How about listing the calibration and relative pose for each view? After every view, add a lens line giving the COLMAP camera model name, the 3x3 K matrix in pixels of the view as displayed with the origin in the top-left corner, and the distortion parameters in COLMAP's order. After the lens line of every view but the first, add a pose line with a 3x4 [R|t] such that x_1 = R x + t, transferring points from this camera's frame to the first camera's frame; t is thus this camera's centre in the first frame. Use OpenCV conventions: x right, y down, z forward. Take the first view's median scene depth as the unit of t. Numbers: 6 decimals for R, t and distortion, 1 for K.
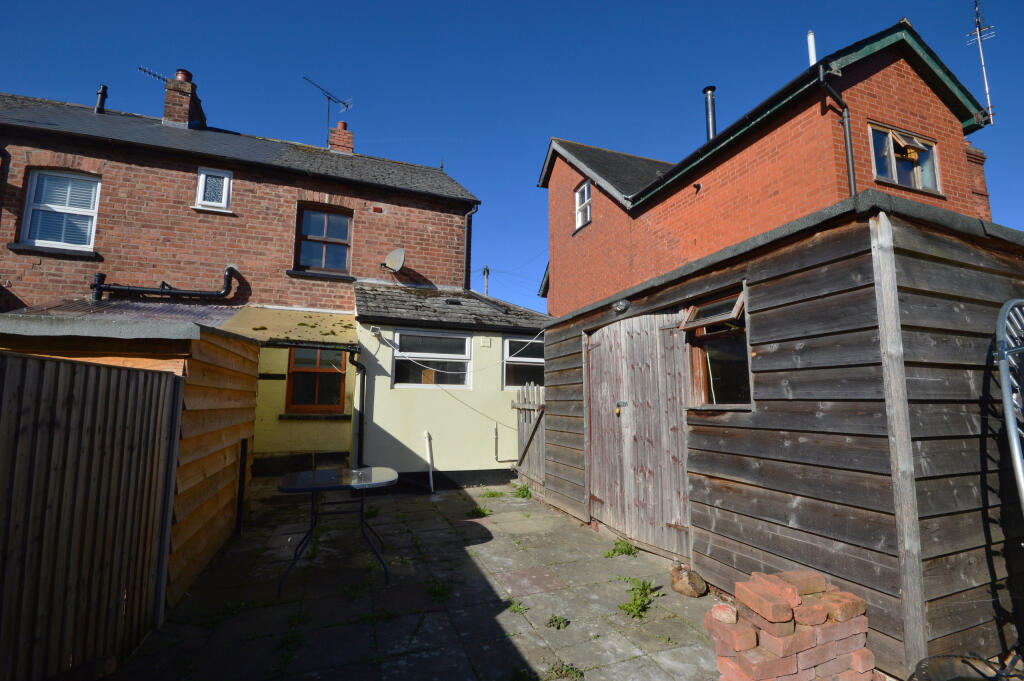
lens RADIAL K [[467.4, 0, 515.5], [0, 467.4, 343.2], [0, 0, 1]] dist [0.002548, -0.000783]
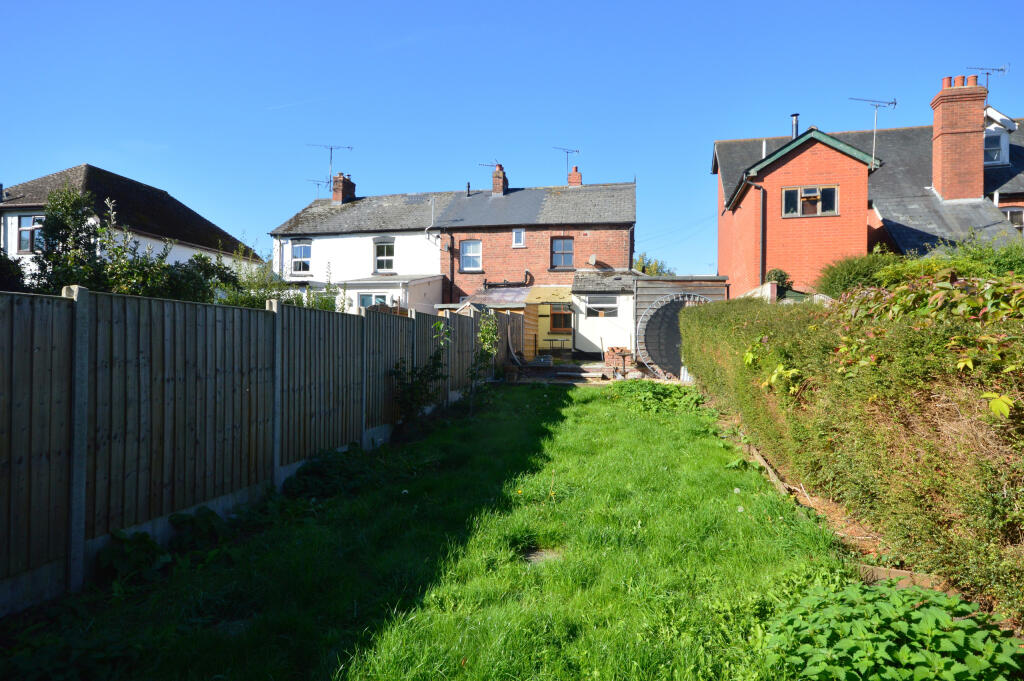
lens RADIAL K [[575.7, 0, 512.8], [0, 575.7, 343.8], [0, 0, 1]] dist [0.015027, 0.002328]
pose [[0.847080, -0.002244, -0.531460, 0.887679], [0.063315, 0.993295, 0.096723, -0.080522], [0.527680, -0.115582, 0.841543, -1.543998]]
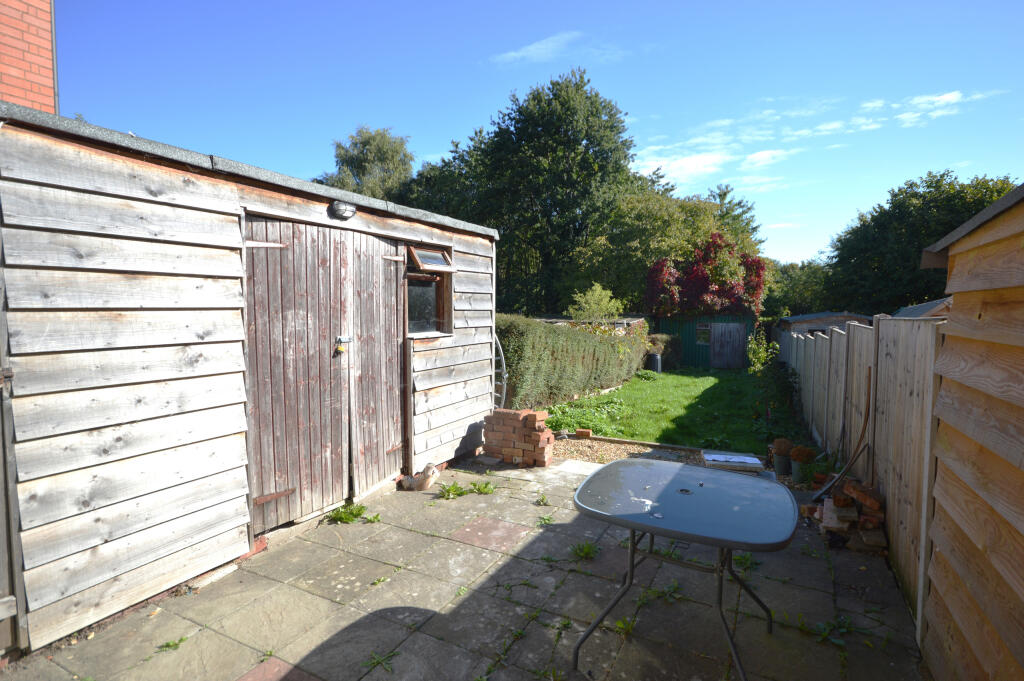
lens RADIAL K [[524.0, 0, 511.9], [0, 524.0, 343.3], [0, 0, 1]] dist [-0.002841, 0.000710]
pose [[-0.684683, -0.049605, 0.727151, -0.675420], [-0.093429, 0.995424, -0.020067, 0.144718], [-0.722828, -0.081677, -0.686184, 1.587336]]
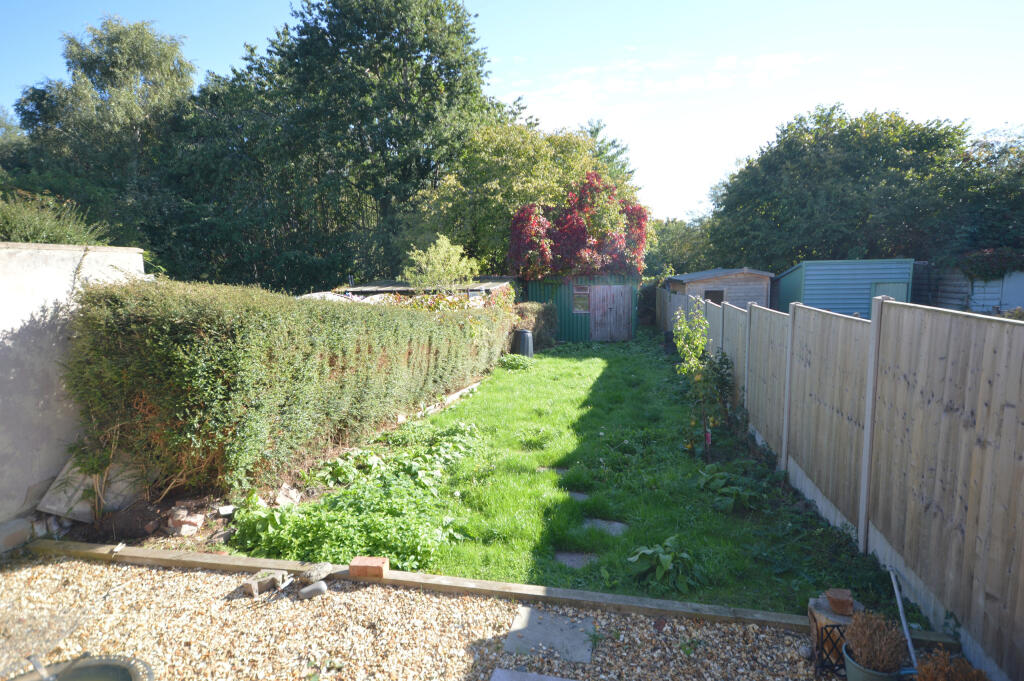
lens RADIAL K [[575.7, 0, 512.5], [0, 575.7, 341.4], [0, 0, 1]] dist [0.015027, 0.002328]
pose [[-0.843480, -0.048827, 0.534936, -0.616685], [-0.047124, 0.998747, 0.016857, 0.133166], [-0.535089, -0.010990, -0.844724, 1.492397]]
